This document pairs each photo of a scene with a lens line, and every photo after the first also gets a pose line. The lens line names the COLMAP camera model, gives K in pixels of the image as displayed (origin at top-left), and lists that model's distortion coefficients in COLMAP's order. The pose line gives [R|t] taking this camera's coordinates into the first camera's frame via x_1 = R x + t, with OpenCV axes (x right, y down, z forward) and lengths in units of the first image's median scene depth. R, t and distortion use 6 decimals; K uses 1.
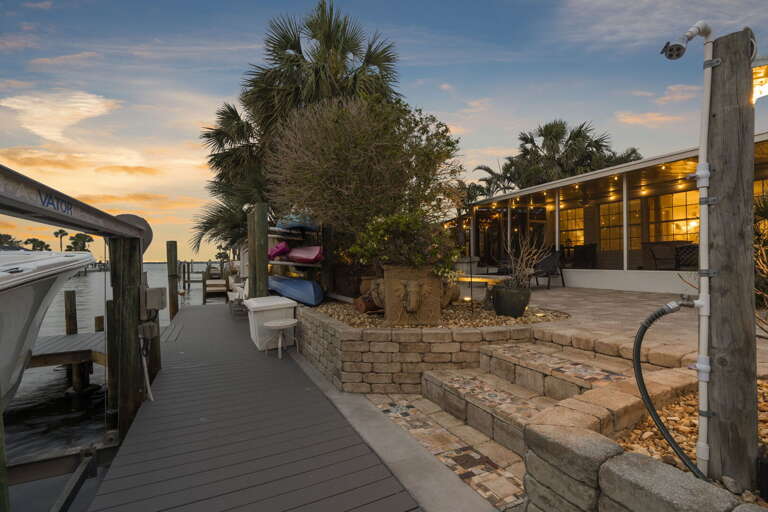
lens RADIAL K [[400.4, 0, 384.0], [0, 400.4, 256.0], [0, 0, 1]] dist [0.000763, 0.000021]
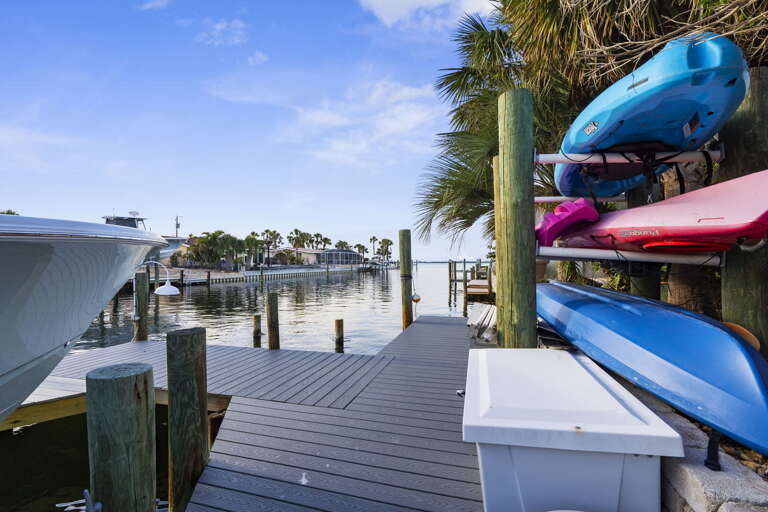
lens RADIAL K [[400.4, 0, 384.0], [0, 400.4, 256.0], [0, 0, 1]] dist [0.000763, 0.000021]
pose [[0.796002, -0.009068, -0.605226, -0.107760], [0.009926, 0.999949, -0.001928, 0.012880], [0.605213, -0.004473, 0.796051, 0.378884]]
